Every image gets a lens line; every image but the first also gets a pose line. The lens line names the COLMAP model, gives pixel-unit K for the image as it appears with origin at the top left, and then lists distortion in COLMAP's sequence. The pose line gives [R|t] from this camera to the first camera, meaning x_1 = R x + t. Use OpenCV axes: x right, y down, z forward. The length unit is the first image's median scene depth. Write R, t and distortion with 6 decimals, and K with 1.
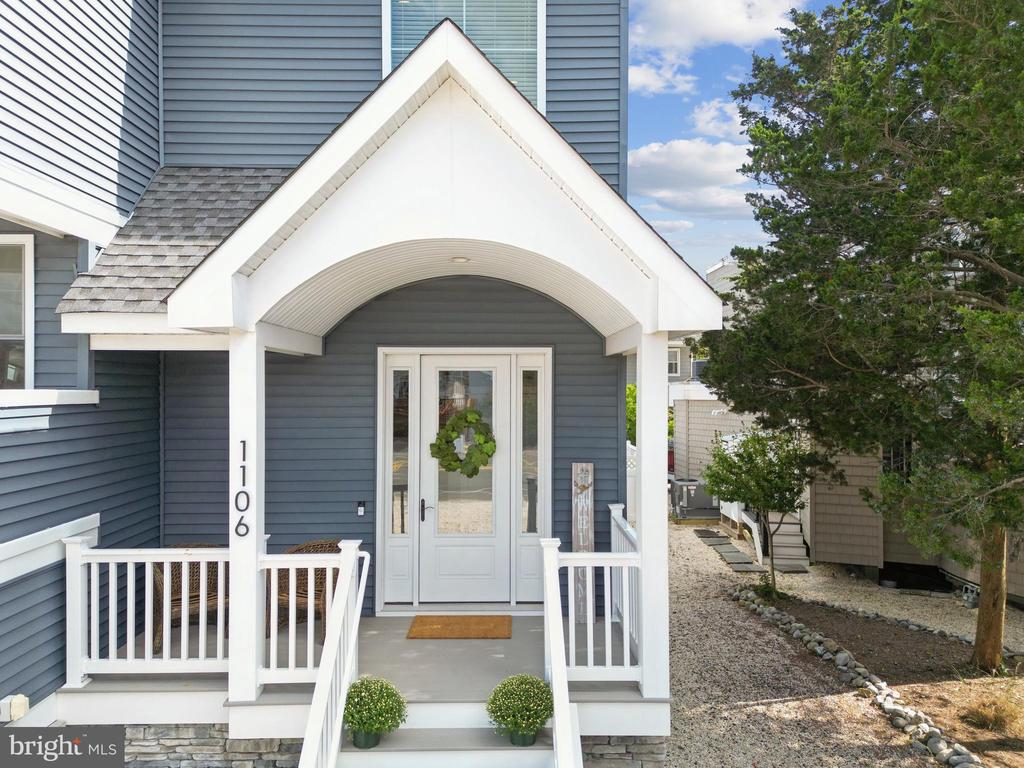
lens RADIAL K [[732.3, 0, 509.6], [0, 732.3, 382.5], [0, 0, 1]] dist [0.060943, -0.028821]
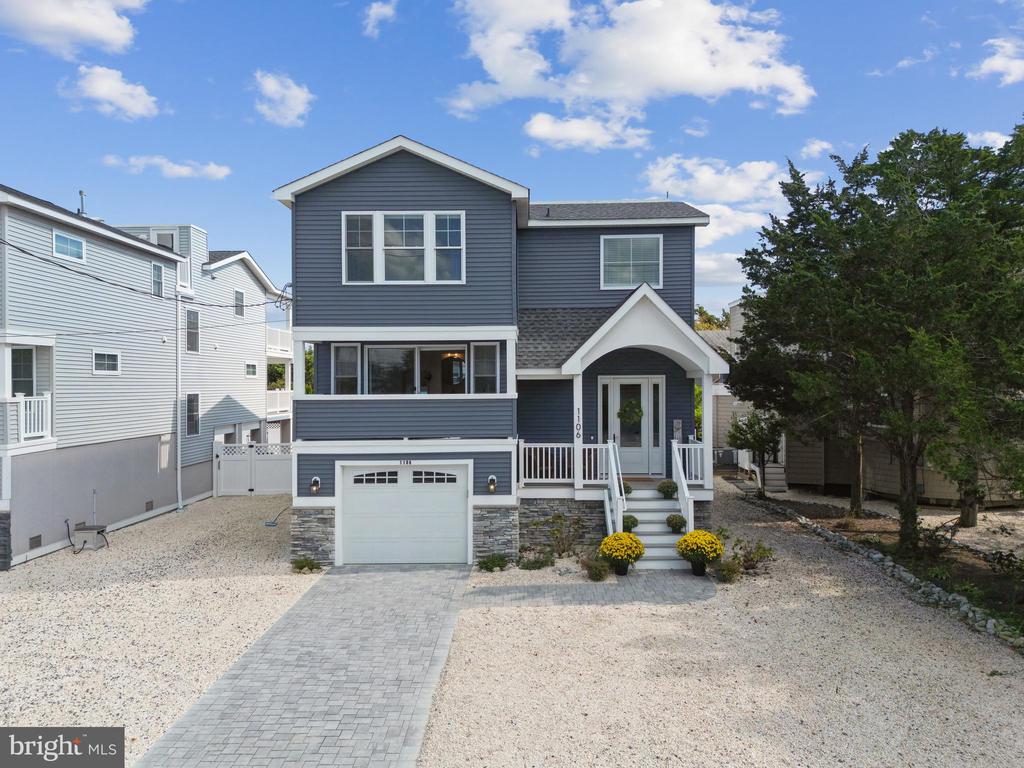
lens RADIAL K [[727.0, 0, 518.8], [0, 727.0, 382.4], [0, 0, 1]] dist [0.069141, -0.000328]
pose [[0.999666, -0.003719, -0.025569, -0.390628], [0.003860, 0.999978, 0.005455, -0.037440], [0.025548, -0.005552, 0.999658, -1.575288]]
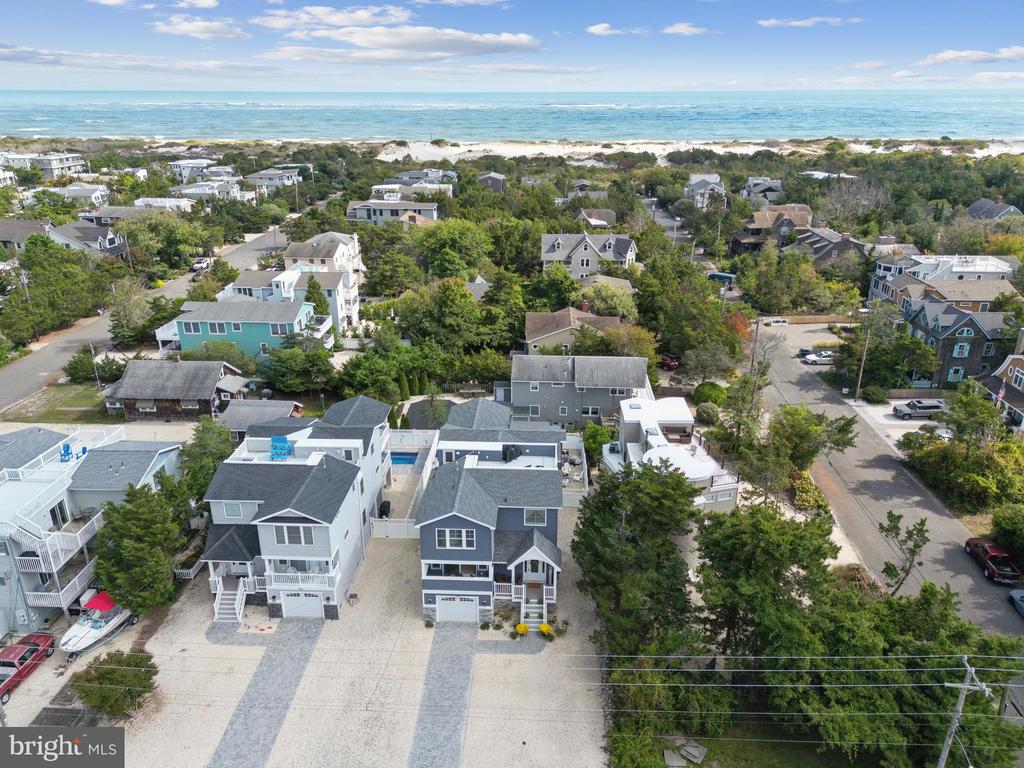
lens RADIAL K [[732.3, 0, 509.6], [0, 732.3, 382.5], [0, 0, 1]] dist [0.060943, -0.028821]
pose [[0.998082, 0.025007, -0.056628, 0.056709], [-0.001655, 0.925228, 0.379409, -4.340447], [0.061881, -0.378587, 0.923495, -5.094100]]
